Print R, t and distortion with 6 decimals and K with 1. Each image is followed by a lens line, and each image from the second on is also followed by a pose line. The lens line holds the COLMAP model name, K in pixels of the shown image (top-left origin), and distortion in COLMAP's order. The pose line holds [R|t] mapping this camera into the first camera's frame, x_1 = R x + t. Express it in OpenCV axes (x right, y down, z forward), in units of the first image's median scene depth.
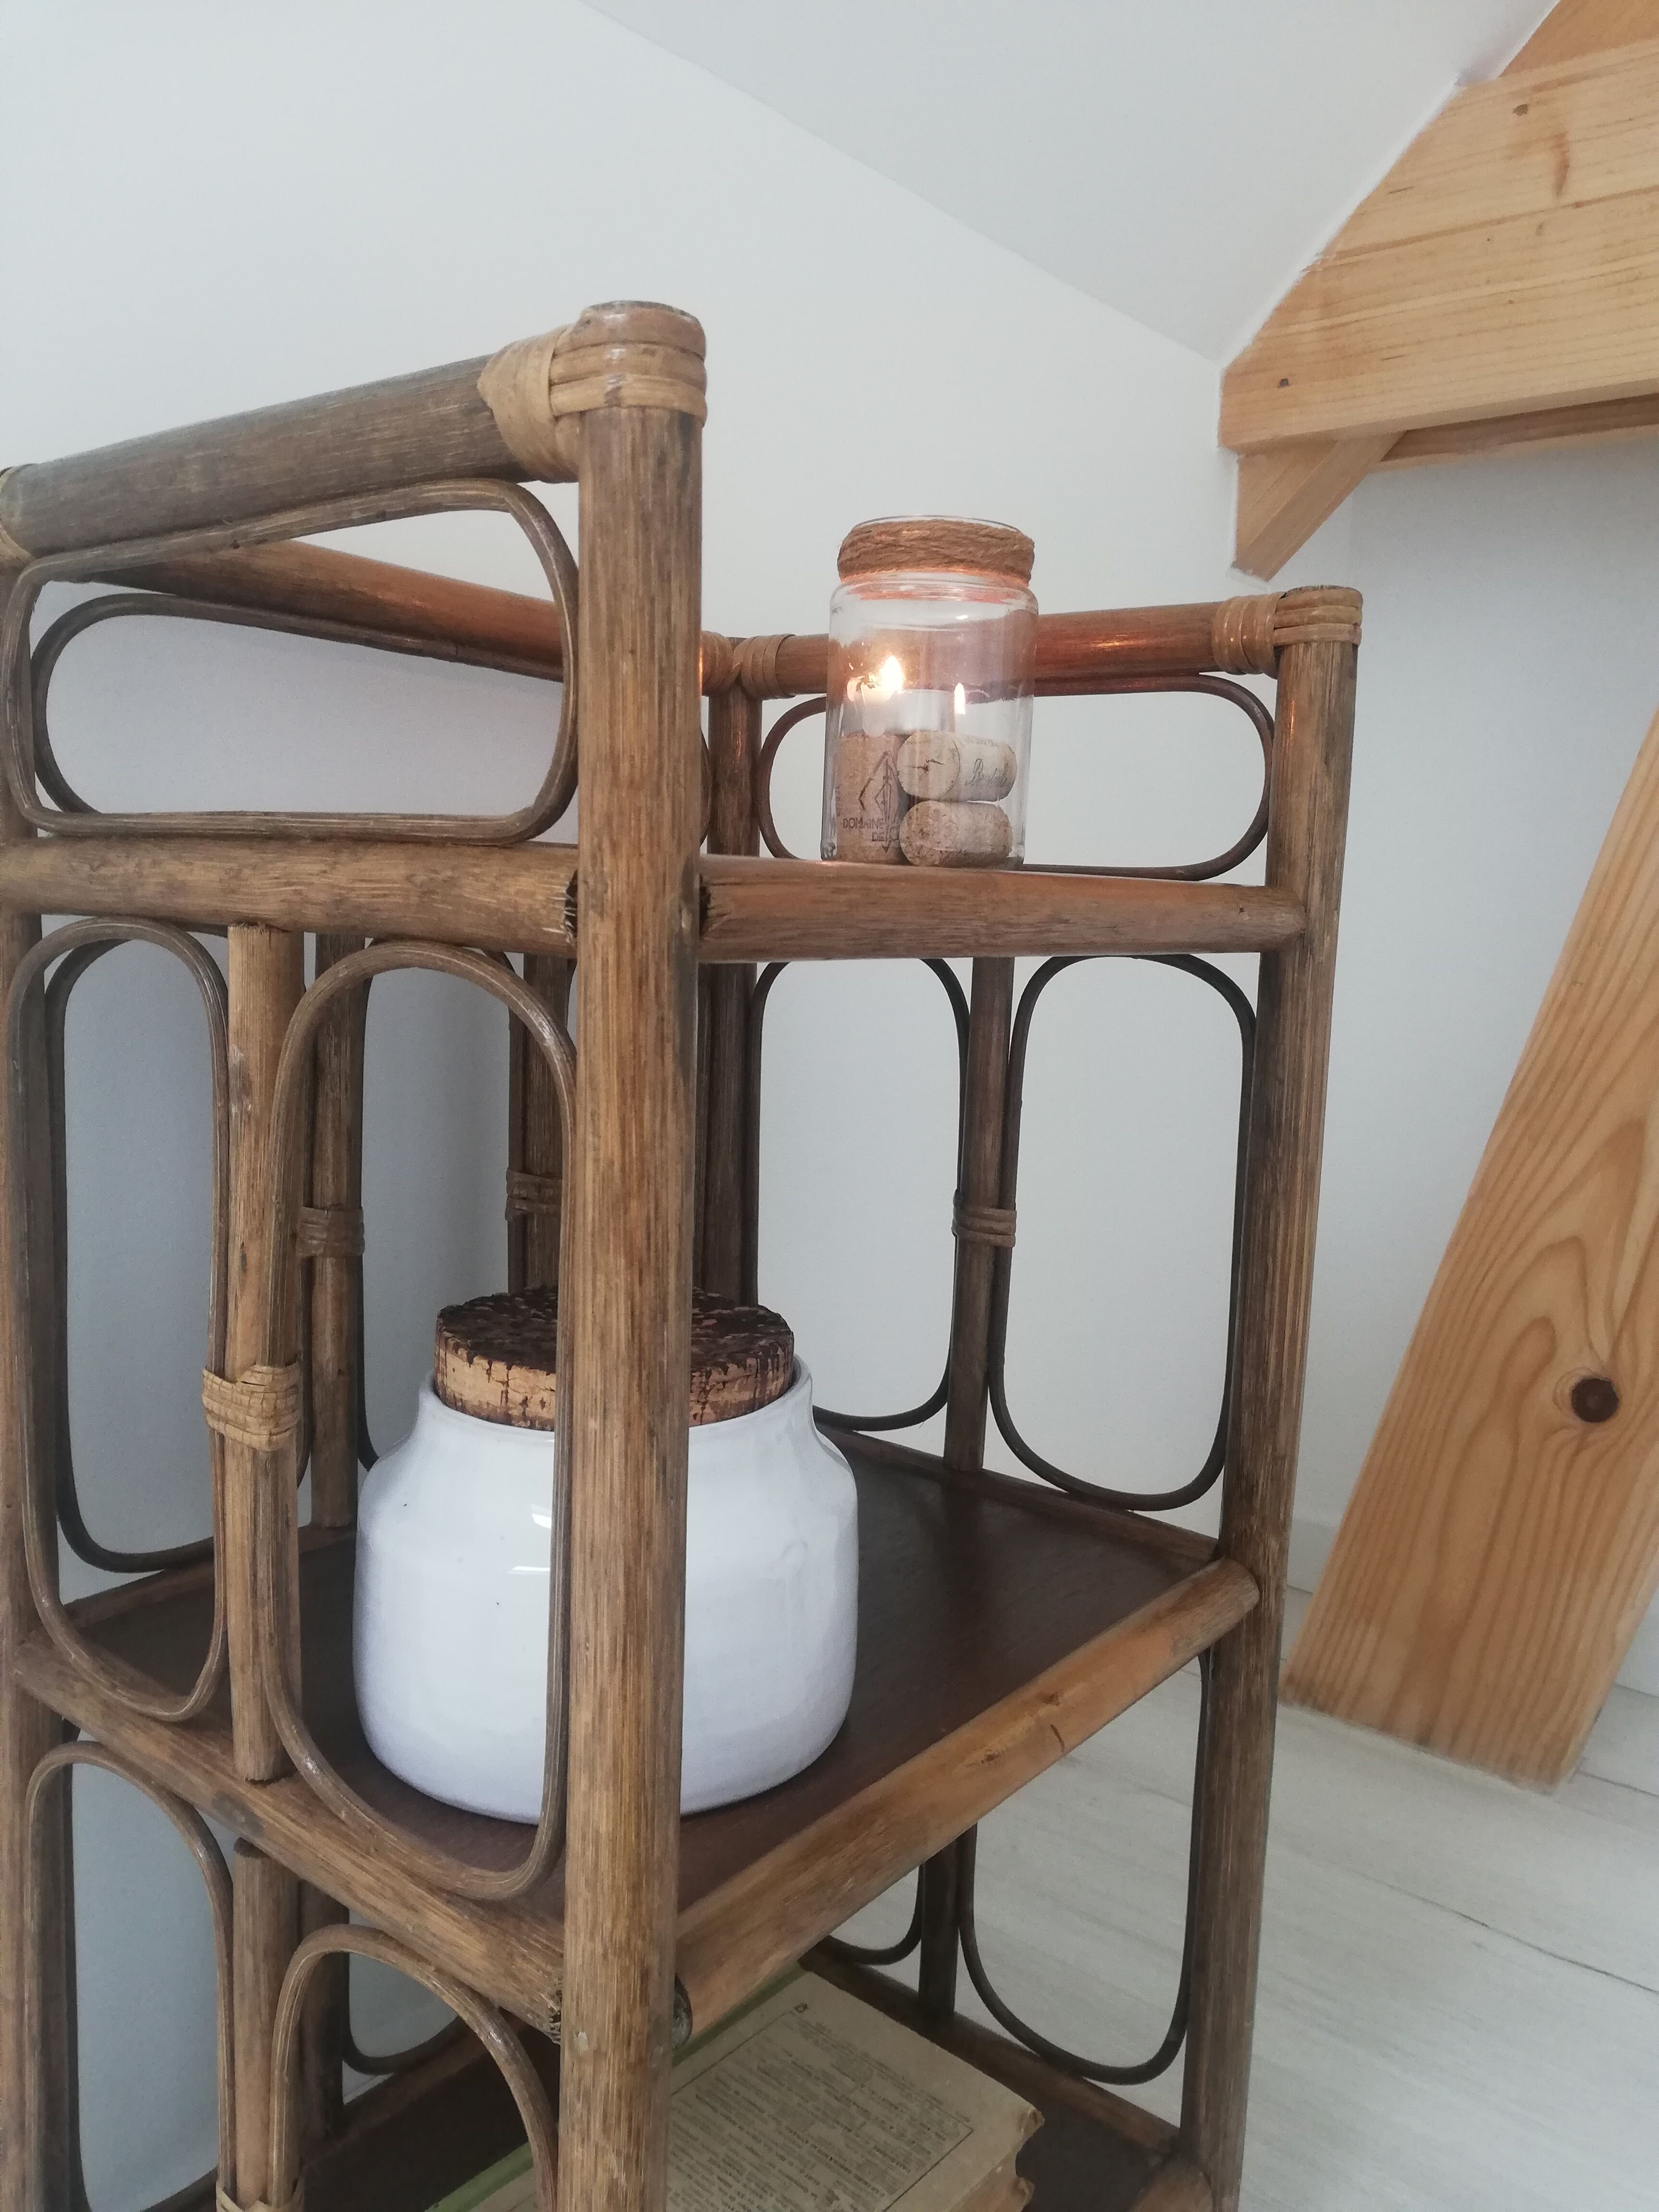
lens RADIAL K [[1681.5, 0, 836.3], [0, 1681.5, 1107.3], [0, 0, 1]] dist [0.040239, -0.076329]
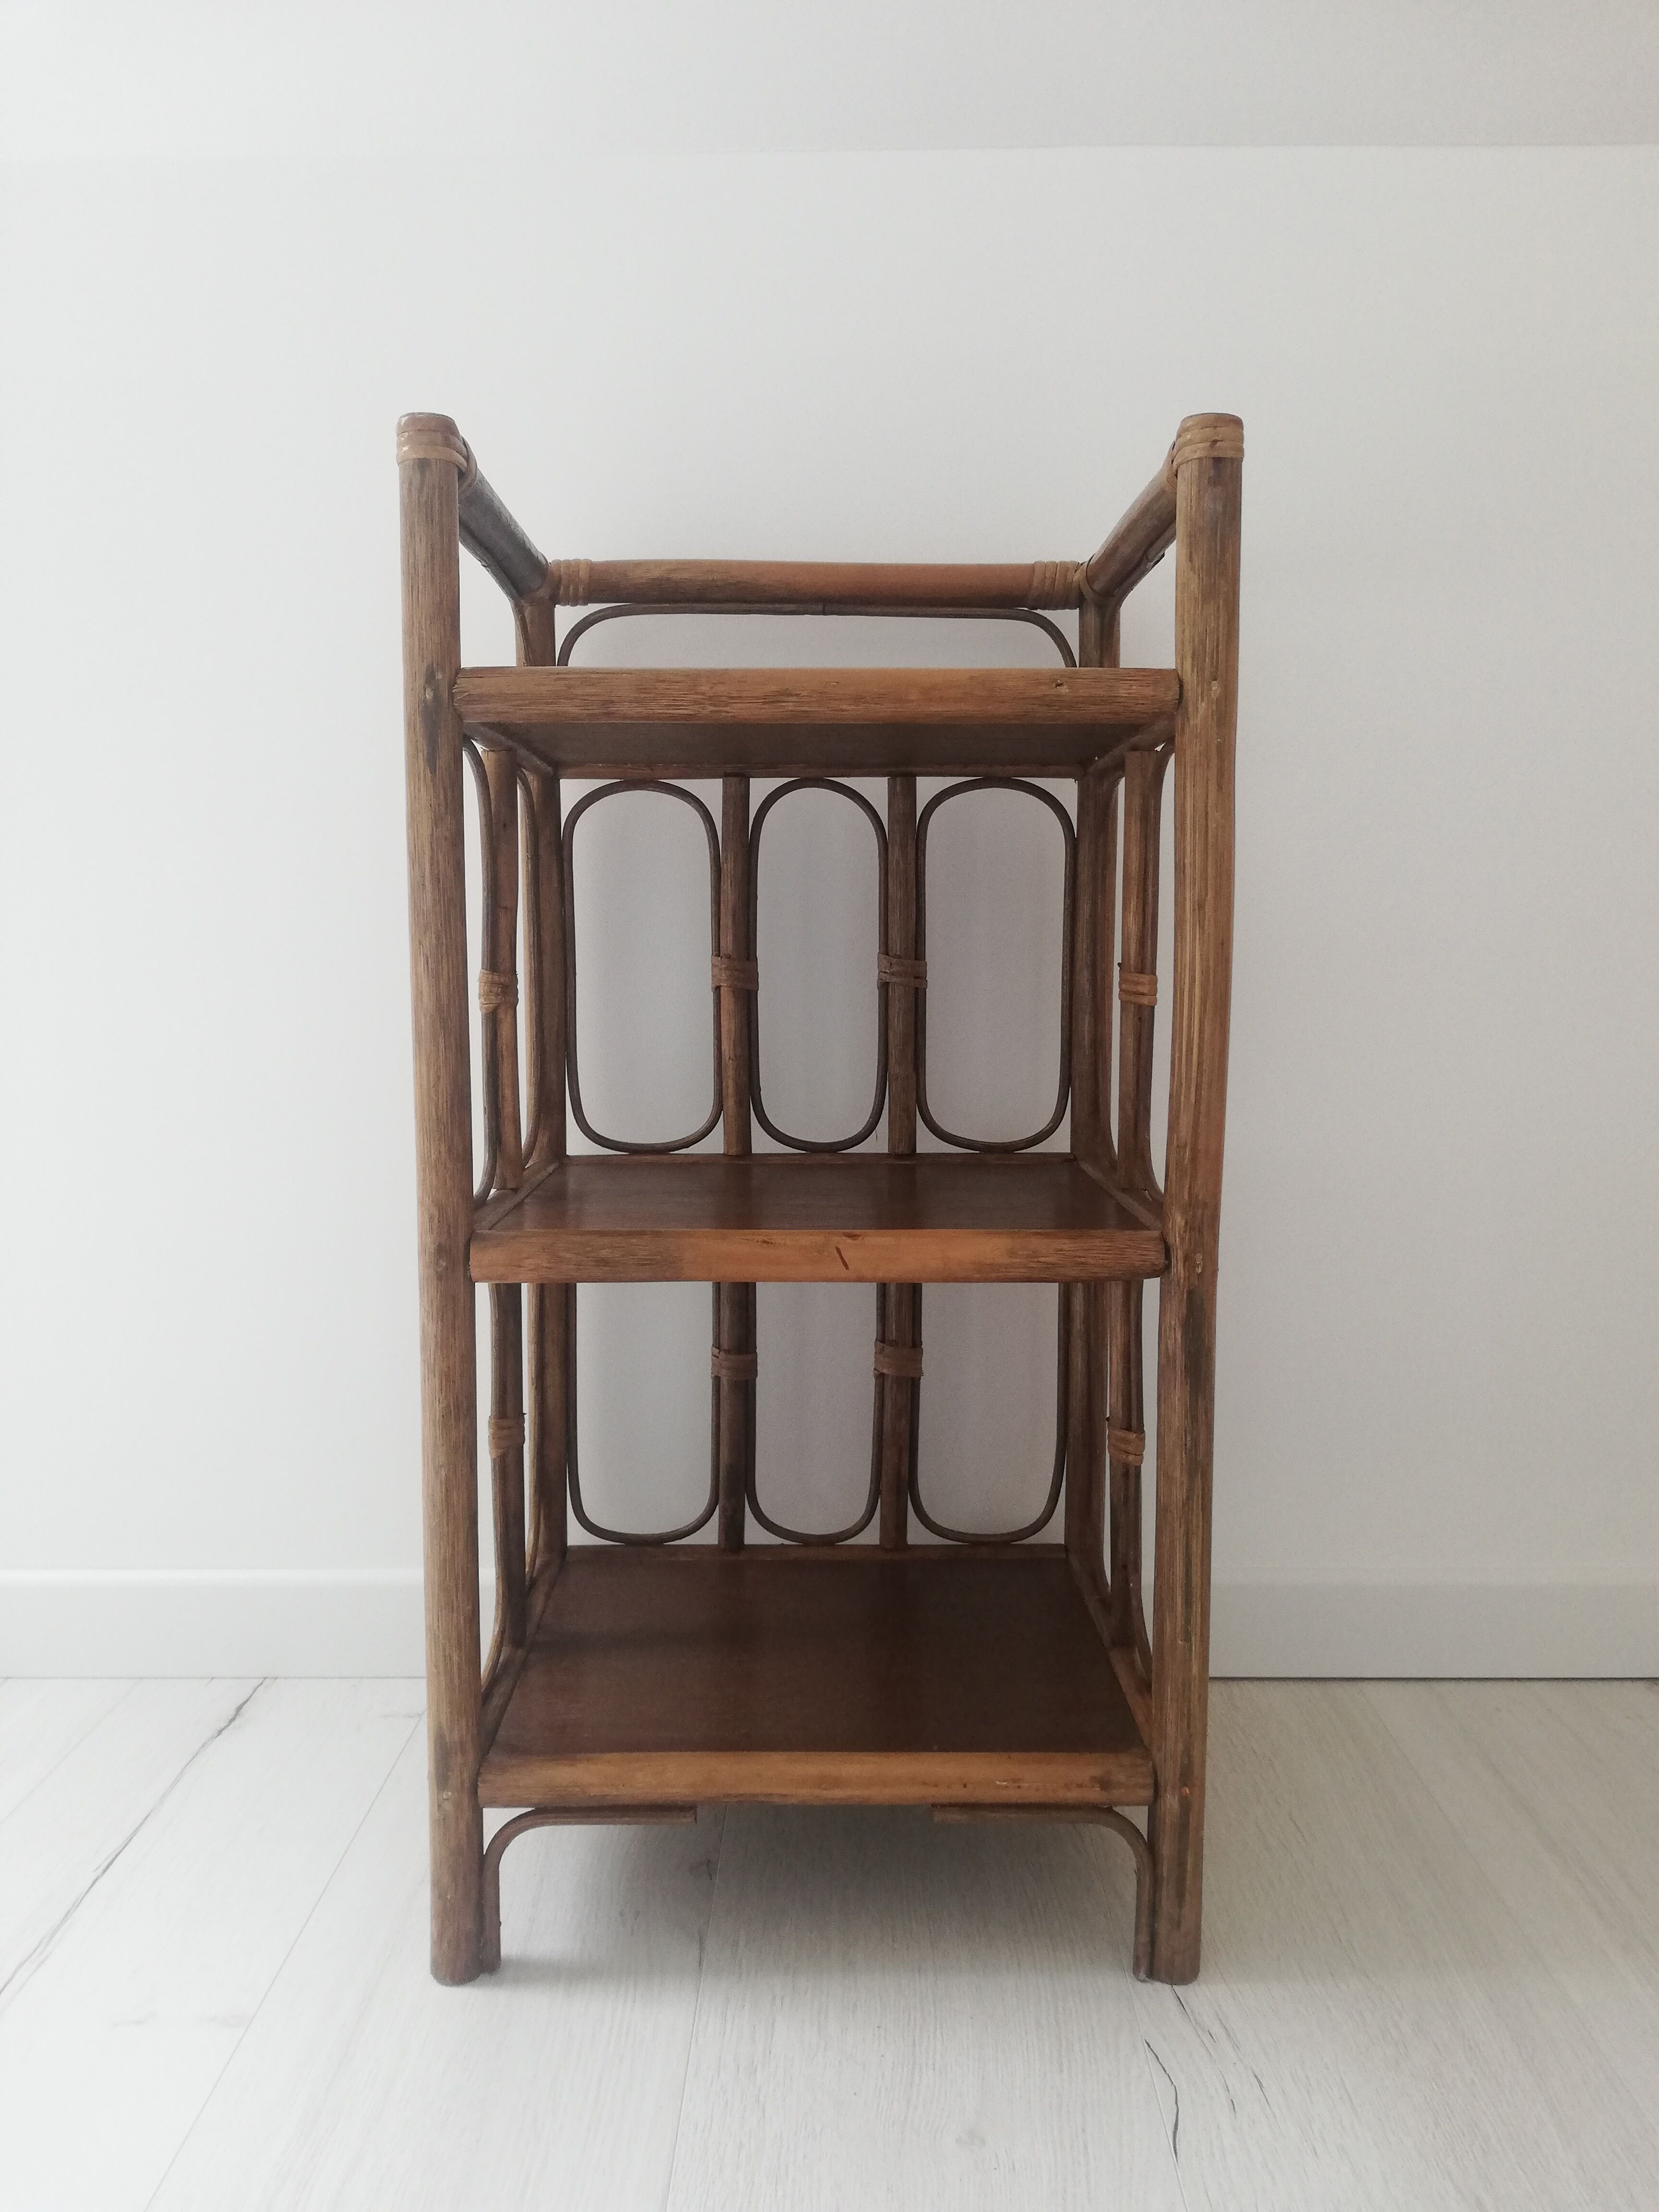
lens RADIAL K [[1681.5, 0, 827.9], [0, 1681.5, 1118.7], [0, 0, 1]] dist [0.040239, -0.076329]
pose [[0.622323, 0.045120, -0.781459, 1.070341], [-0.077968, 0.996946, -0.004529, 0.219736], [0.778868, 0.063747, 0.623940, 0.055954]]
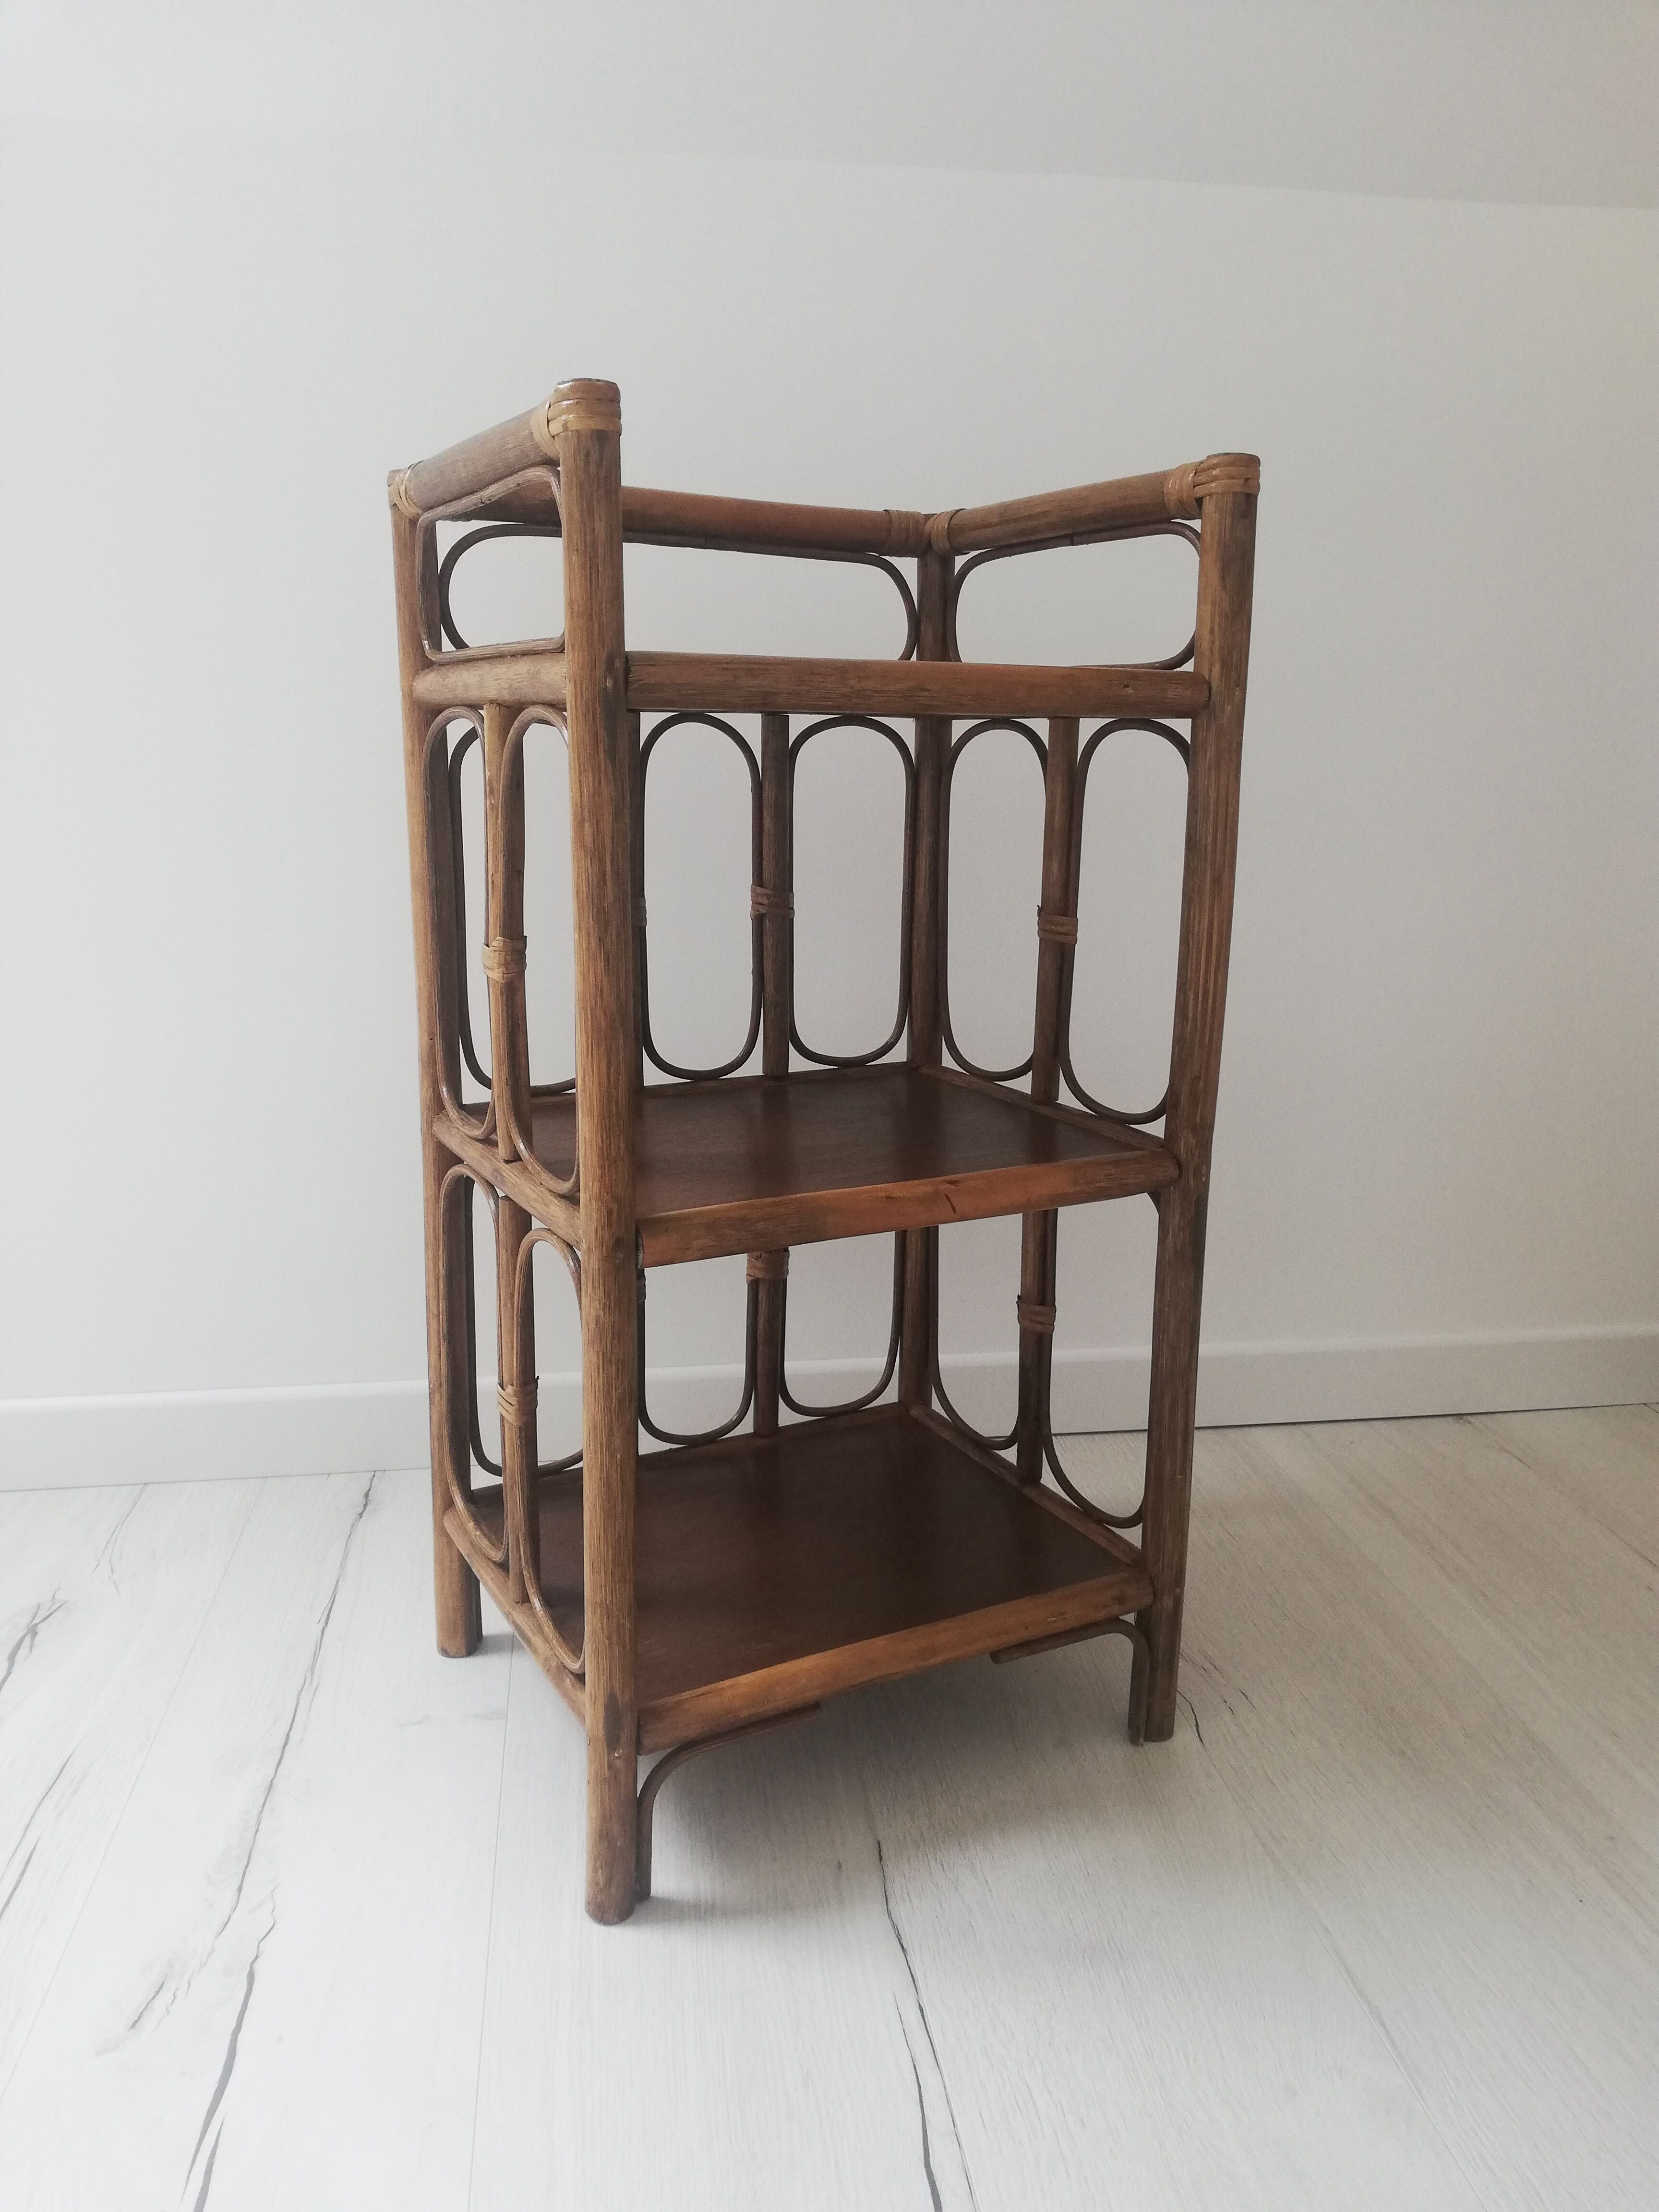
lens RADIAL K [[1681.5, 0, 832.3], [0, 1681.5, 1118.6], [0, 0, 1]] dist [0.040239, -0.076329]
pose [[0.917706, 0.062112, -0.392376, 0.558610], [-0.028991, 0.995539, 0.089787, 0.125570], [0.396202, -0.071023, 0.915412, -0.451840]]
